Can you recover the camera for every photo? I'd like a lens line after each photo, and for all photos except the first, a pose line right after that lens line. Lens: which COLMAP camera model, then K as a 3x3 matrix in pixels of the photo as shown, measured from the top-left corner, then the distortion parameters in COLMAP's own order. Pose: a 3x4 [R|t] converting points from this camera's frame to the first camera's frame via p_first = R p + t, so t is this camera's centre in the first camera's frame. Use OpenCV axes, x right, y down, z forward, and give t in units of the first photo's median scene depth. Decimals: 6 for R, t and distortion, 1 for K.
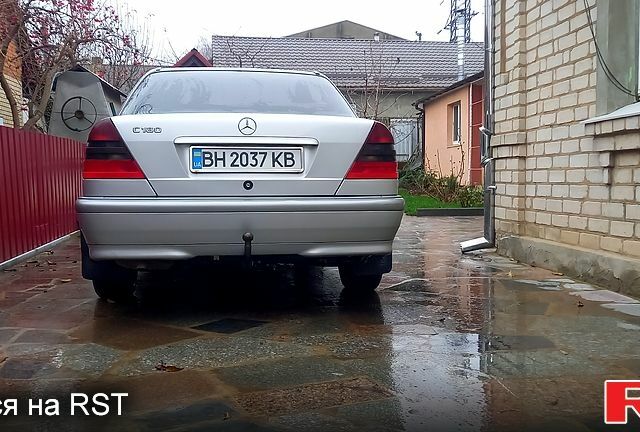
lens RADIAL K [[687.0, 0, 321.7], [0, 687.0, 230.6], [0, 0, 1]] dist [0.056362, -0.031223]
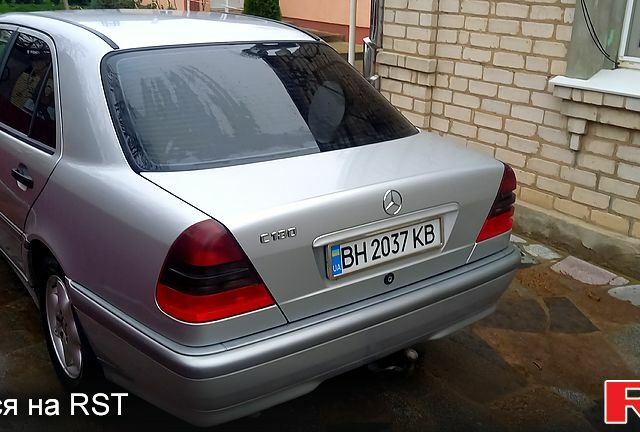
lens RADIAL K [[687.0, 0, 321.7], [0, 687.0, 230.6], [0, 0, 1]] dist [0.056362, -0.031223]
pose [[0.877116, -0.142757, 0.458571, -0.398323], [0.004988, 0.957459, 0.288525, -0.261139], [-0.480252, -0.250782, 0.840516, 0.340747]]
